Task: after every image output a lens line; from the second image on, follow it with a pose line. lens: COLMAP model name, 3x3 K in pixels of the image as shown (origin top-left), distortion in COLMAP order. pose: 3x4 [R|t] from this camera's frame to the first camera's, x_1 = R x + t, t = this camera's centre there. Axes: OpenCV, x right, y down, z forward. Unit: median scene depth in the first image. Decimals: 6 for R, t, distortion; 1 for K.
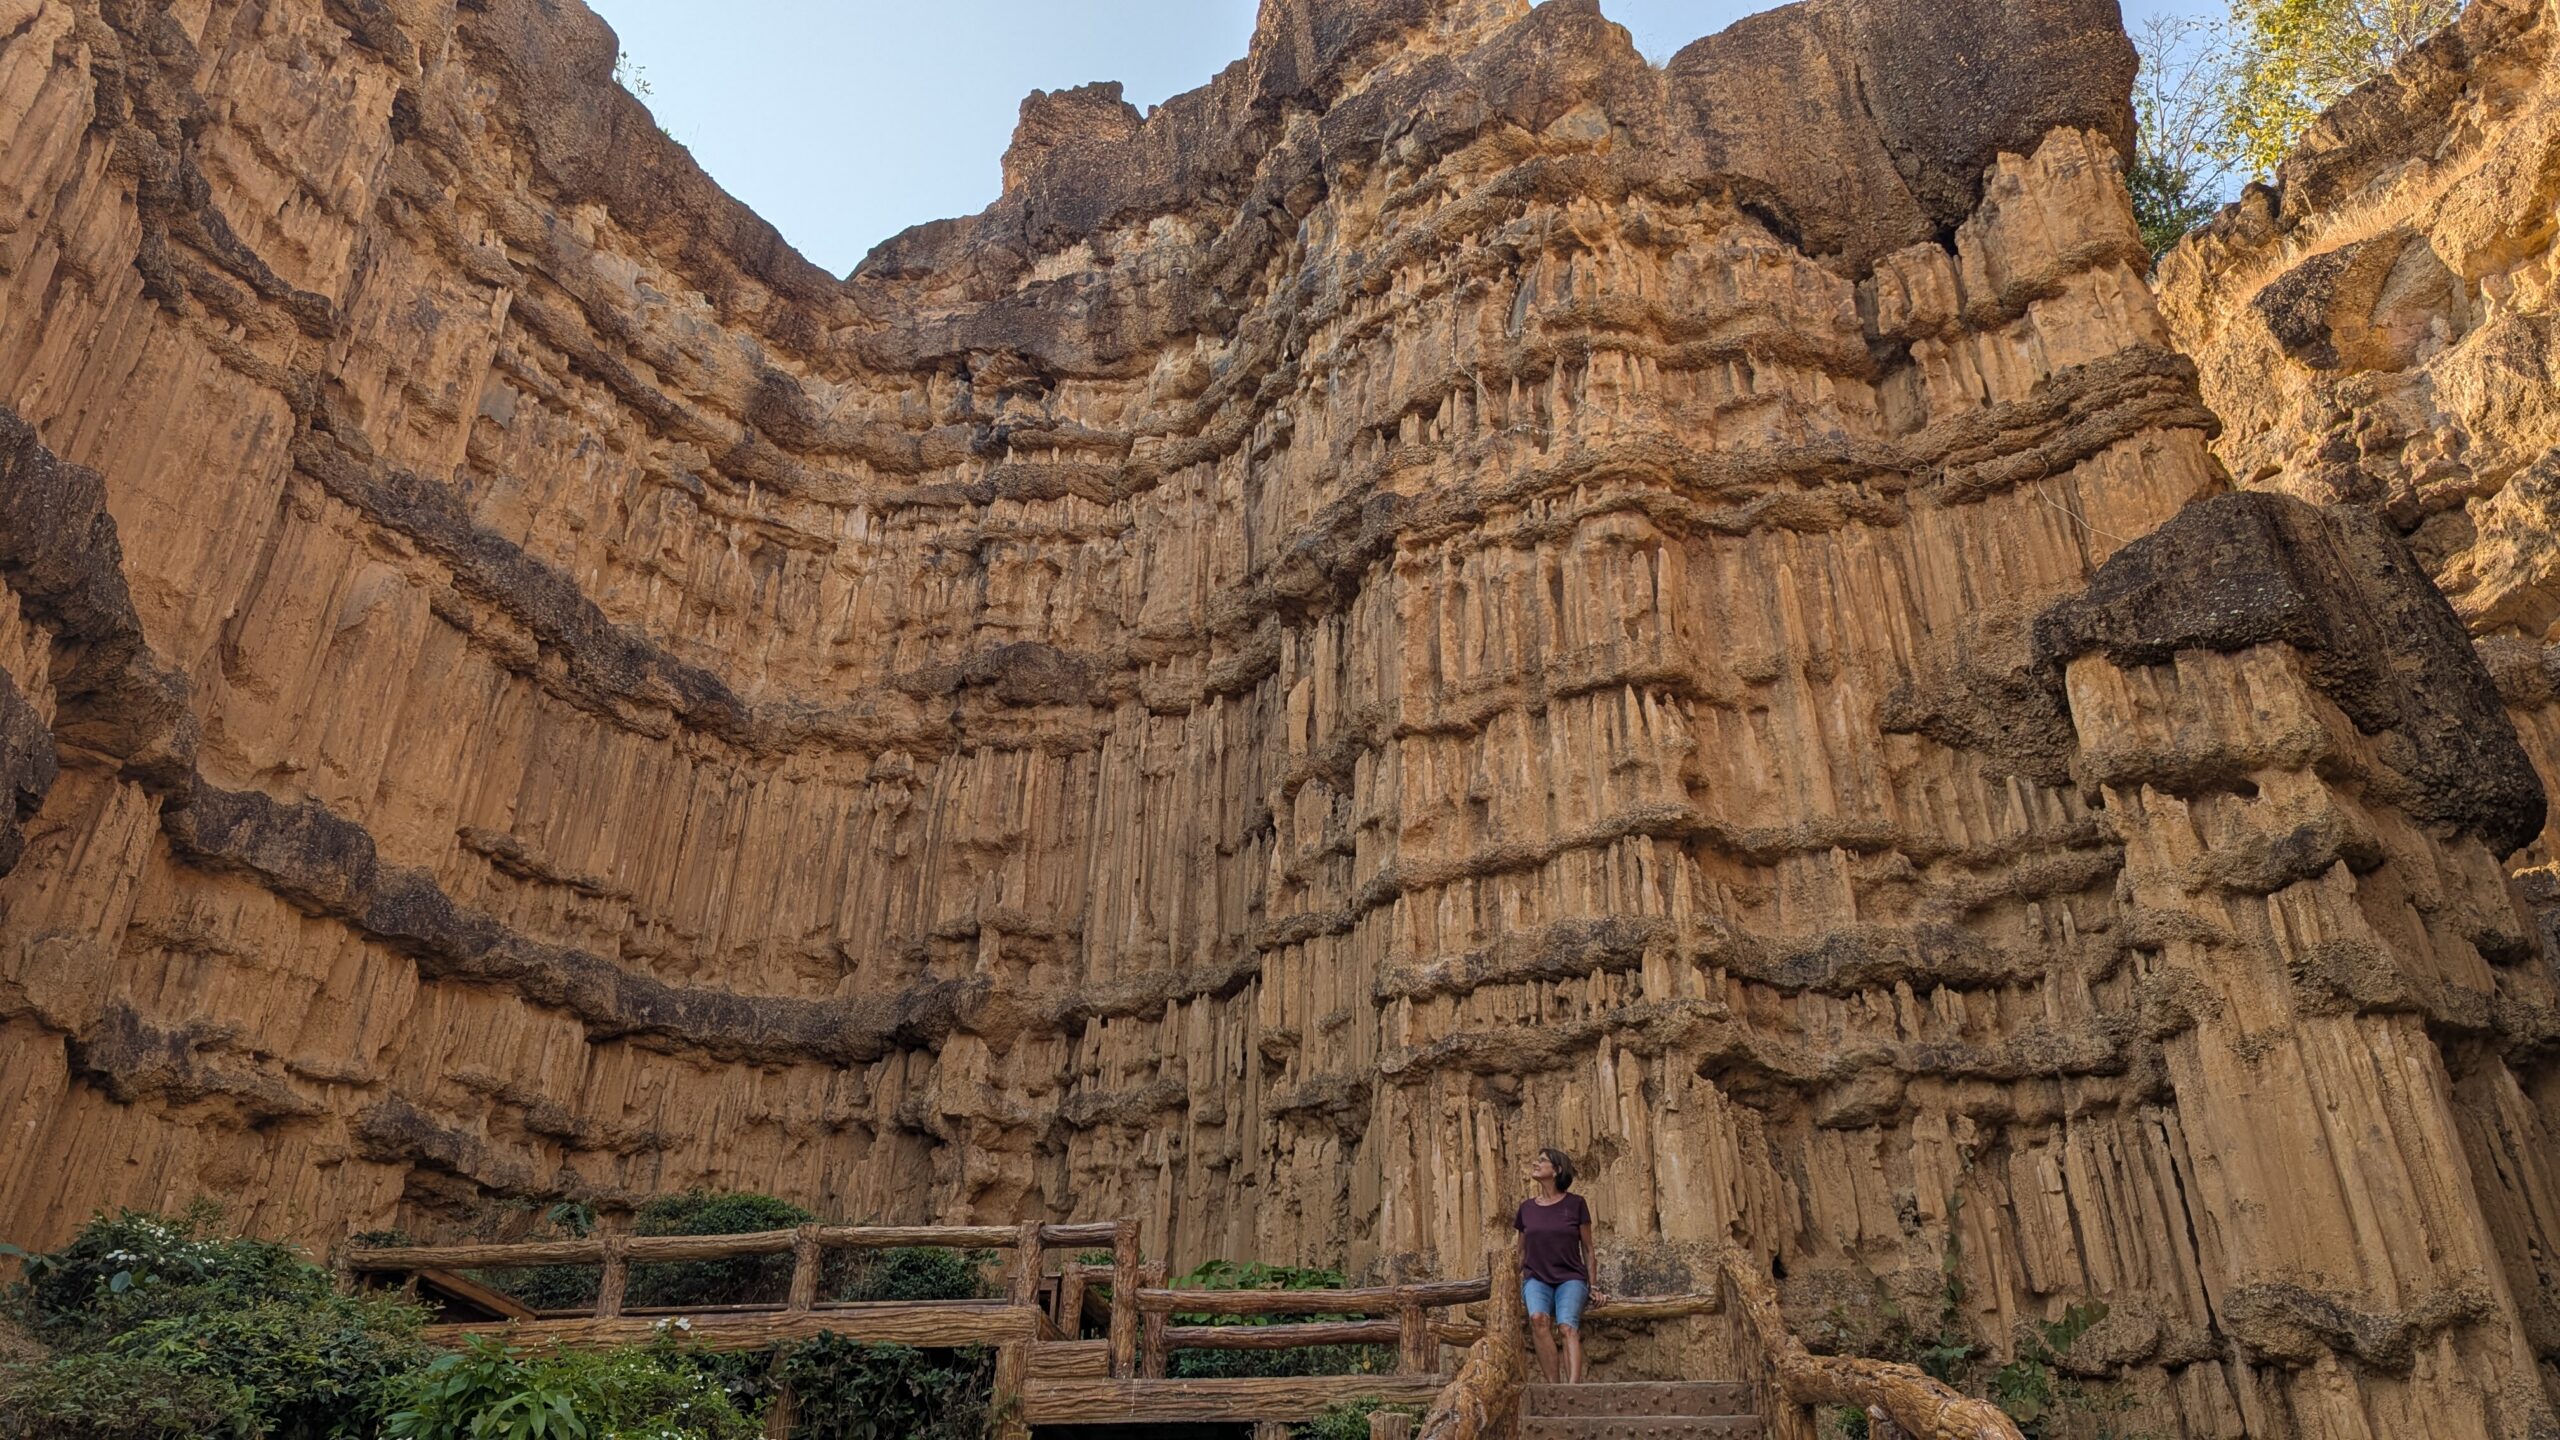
lens RADIAL K [[1835.2, 0, 1253.1], [0, 1835.2, 721.1], [0, 0, 1]] dist [0.072512, -0.075083]
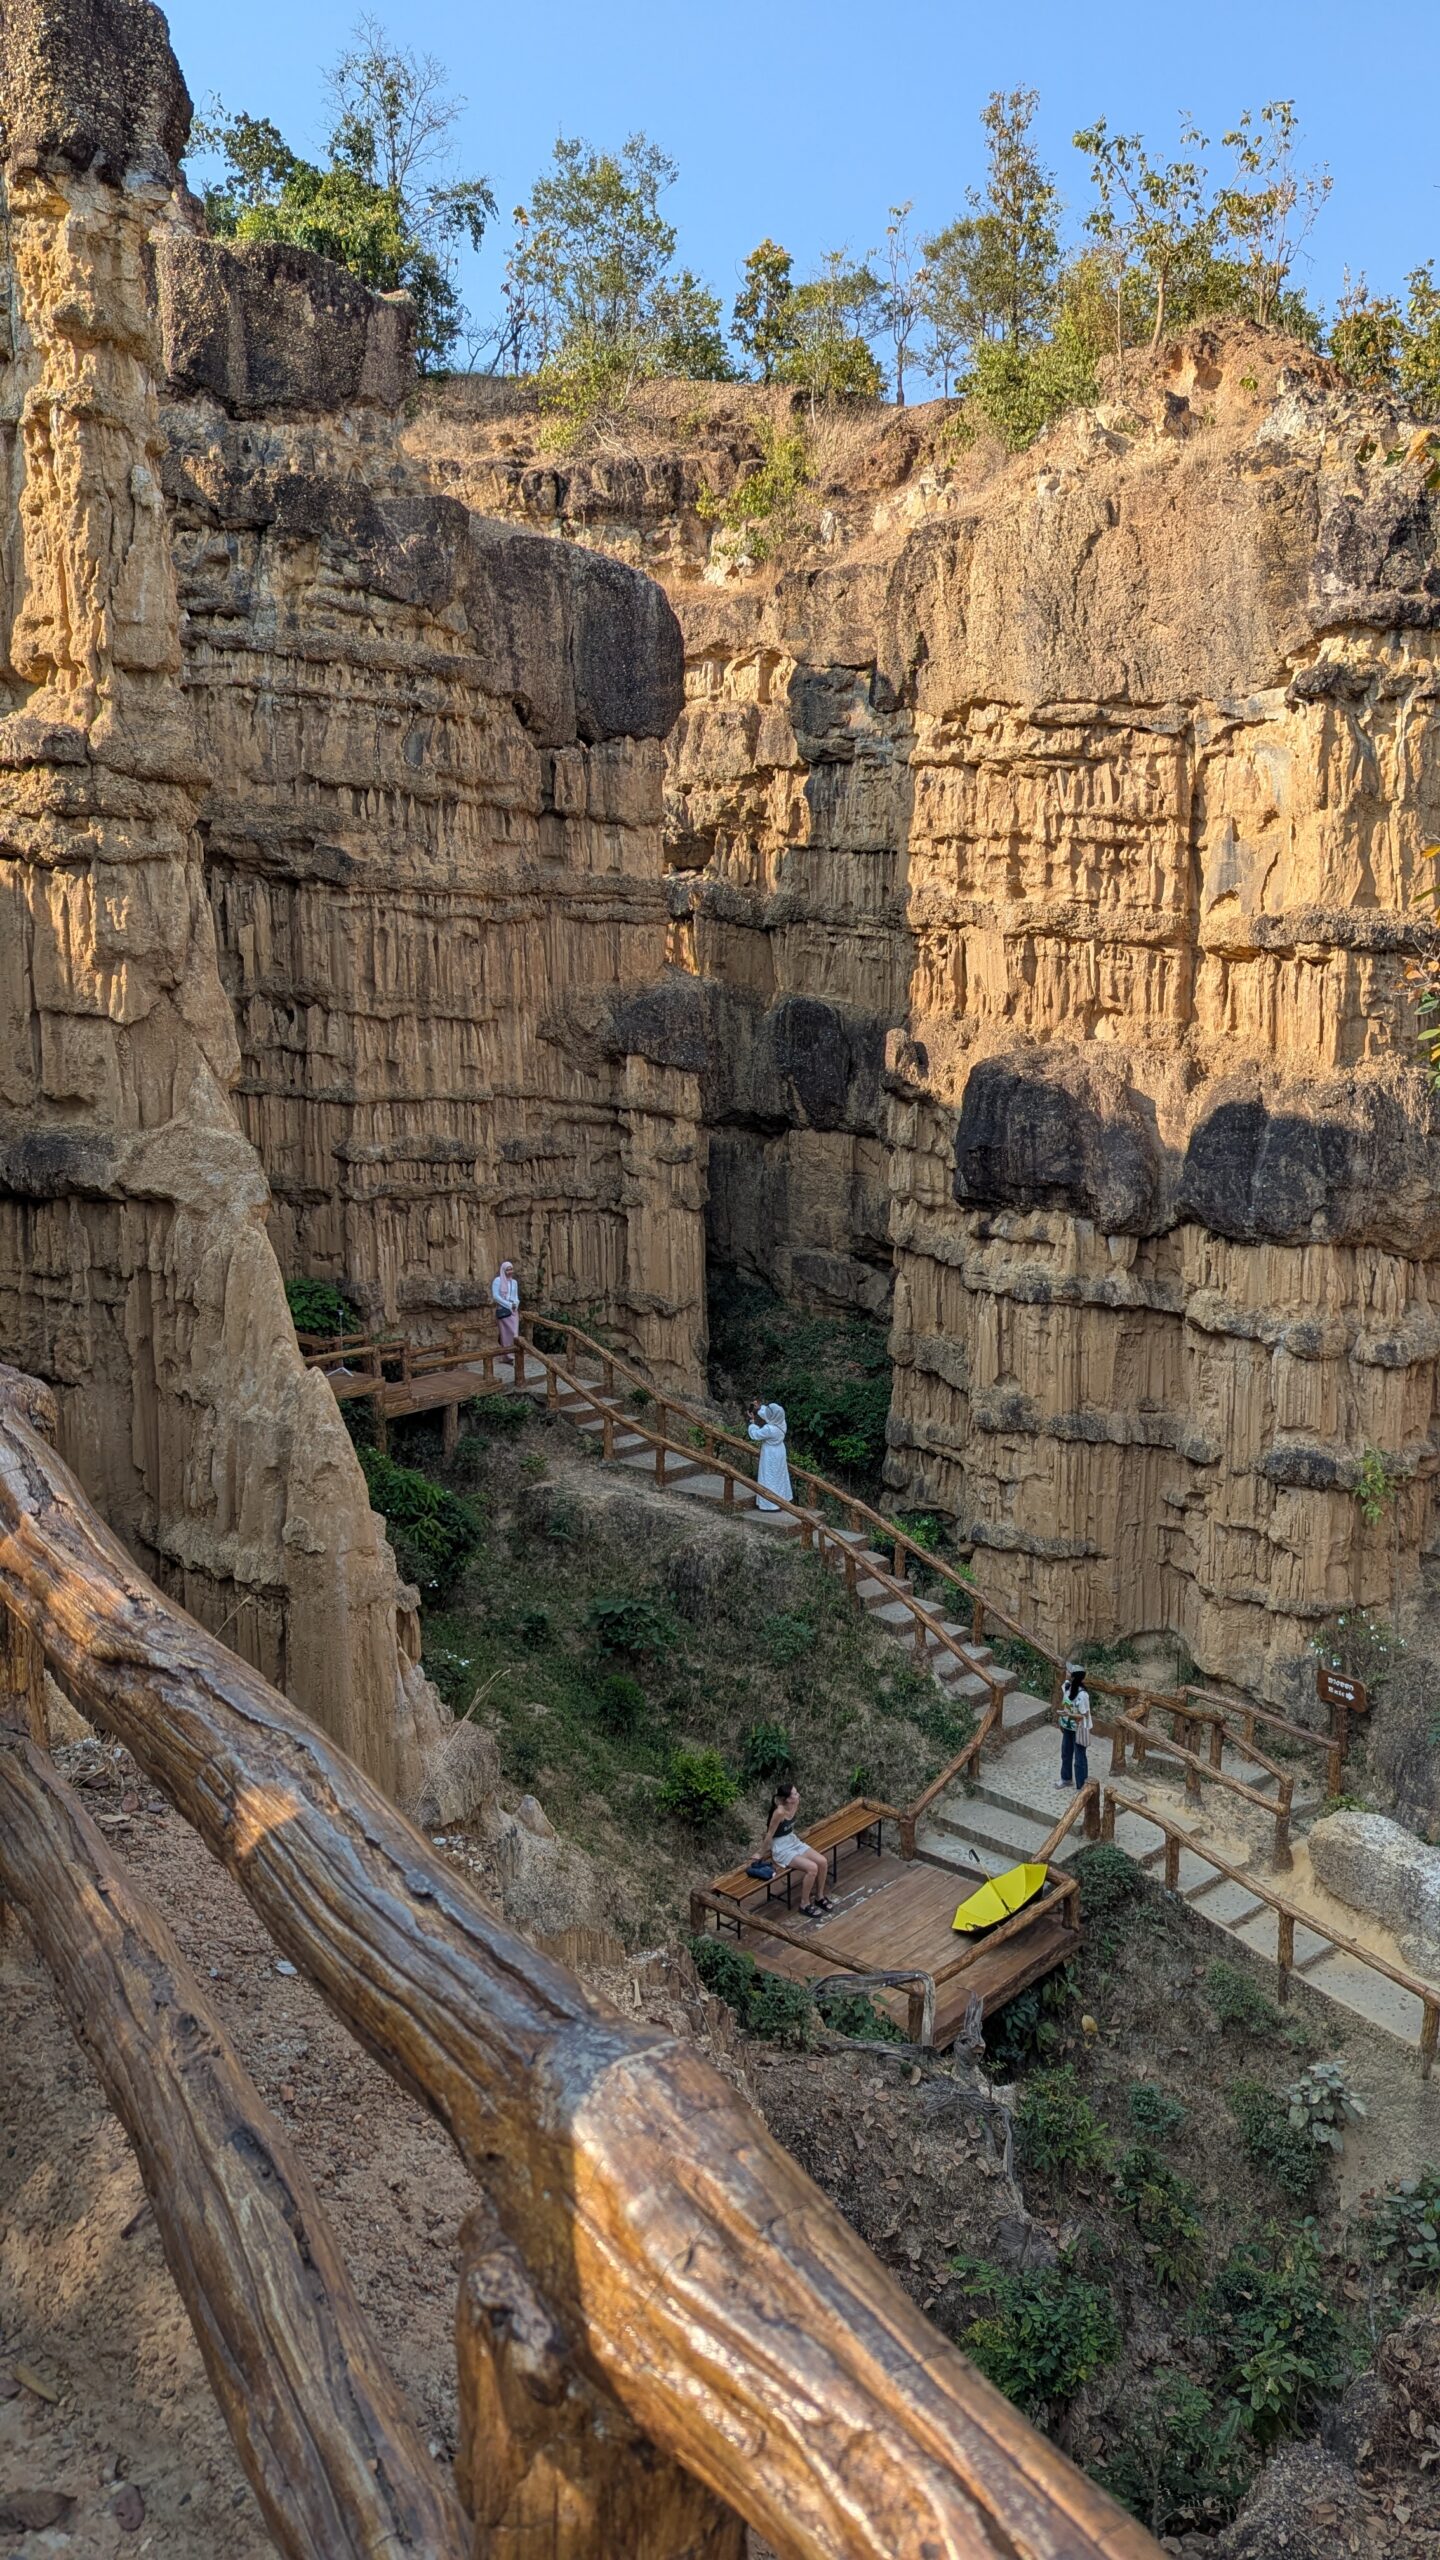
lens RADIAL K [[1835.2, 0, 719.6], [0, 1835.2, 1254.5], [0, 0, 1]] dist [0.072512, -0.075083]
pose [[0.523106, -0.139161, 0.840830, -1.292074], [-0.424243, 0.813145, 0.398513, -0.676112], [-0.739174, -0.565181, 0.366323, -0.130491]]
